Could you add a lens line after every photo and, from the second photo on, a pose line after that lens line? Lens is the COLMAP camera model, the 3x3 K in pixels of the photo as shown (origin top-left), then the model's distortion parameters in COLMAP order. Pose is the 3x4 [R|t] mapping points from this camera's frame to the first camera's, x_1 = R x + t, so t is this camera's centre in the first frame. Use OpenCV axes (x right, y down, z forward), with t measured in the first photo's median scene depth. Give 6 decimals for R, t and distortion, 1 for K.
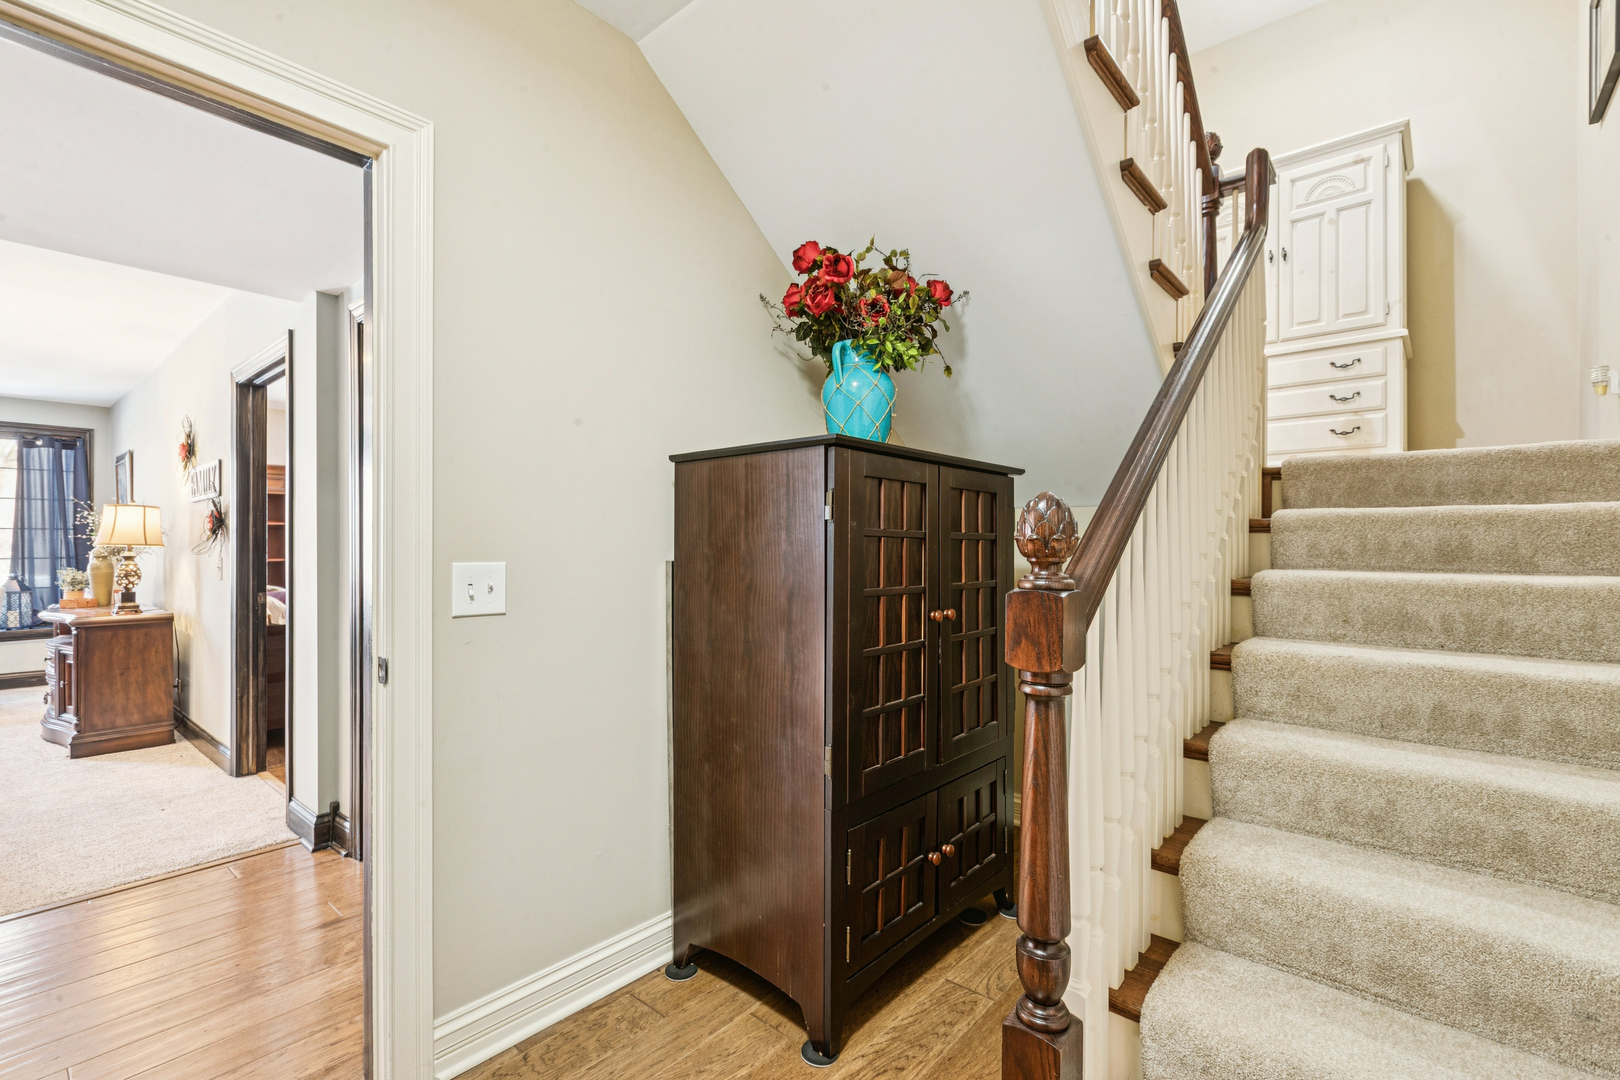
lens RADIAL K [[726.8, 0, 803.4], [0, 726.8, 549.5], [0, 0, 1]] dist [0.018655, -0.006171]
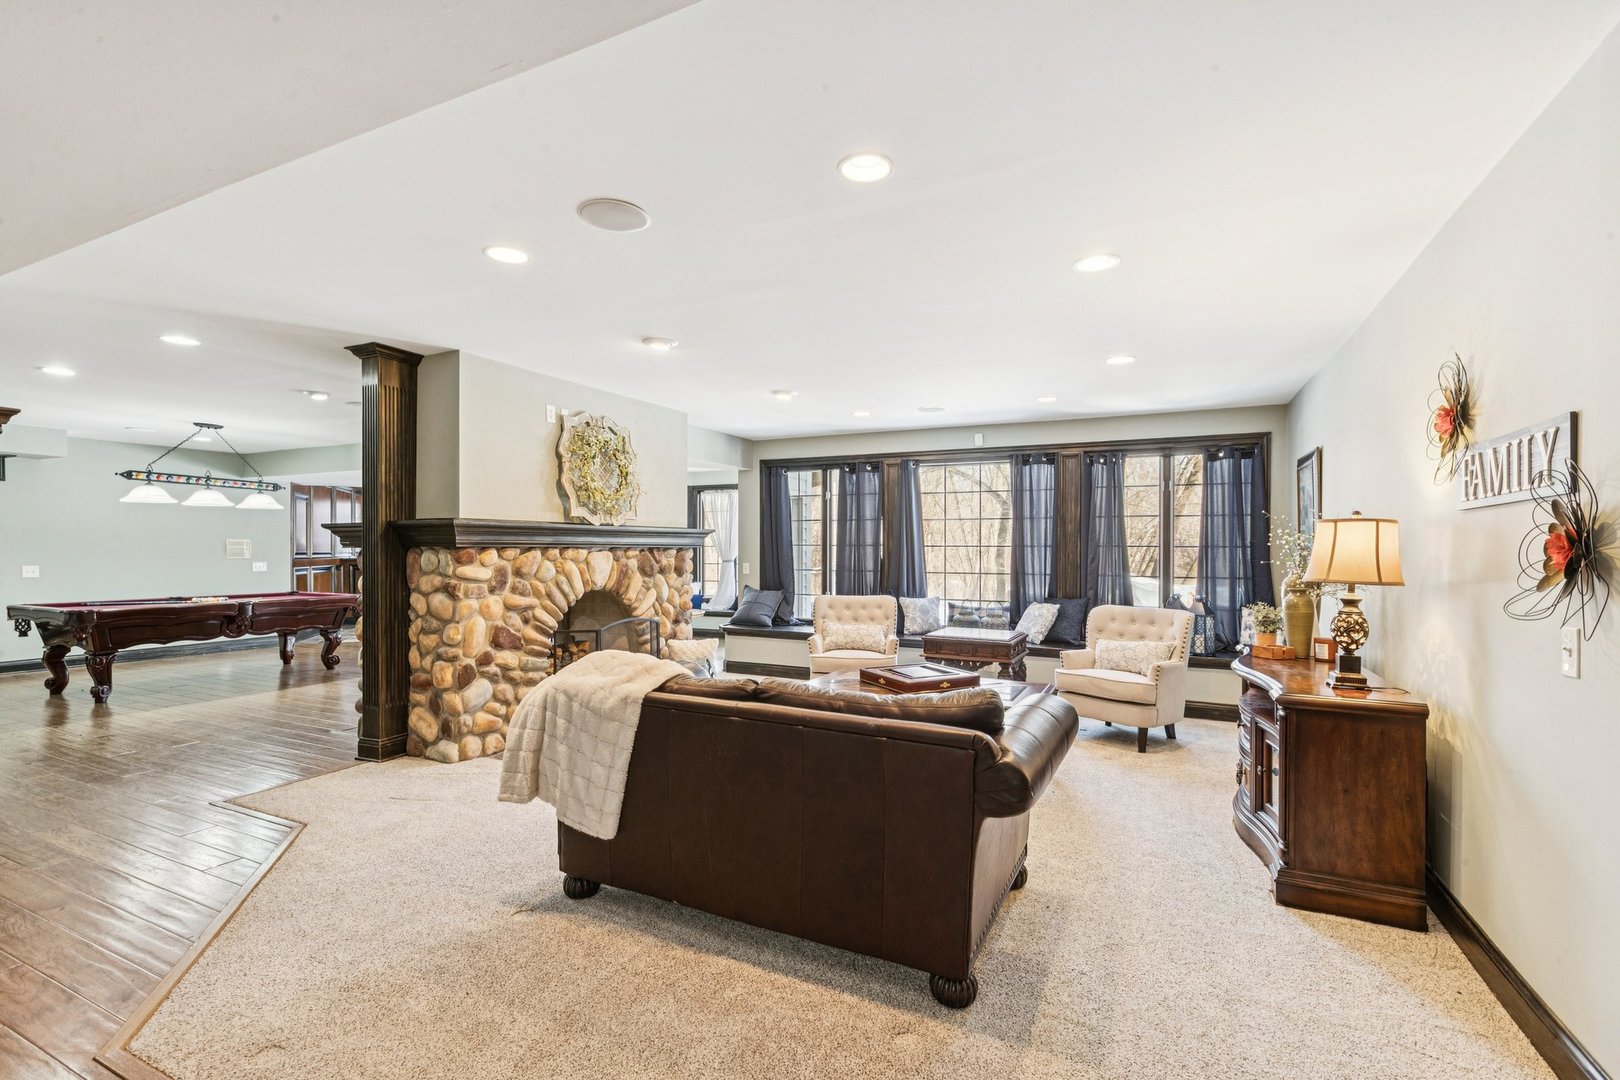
lens RADIAL K [[726.8, 0, 803.4], [0, 726.8, 549.5], [0, 0, 1]] dist [0.018655, -0.006171]
pose [[0.261234, 0.000521, -0.965275, -0.427382], [-0.007054, 0.999974, -0.001369, -0.029715], [0.965250, 0.007166, 0.261231, 0.375415]]
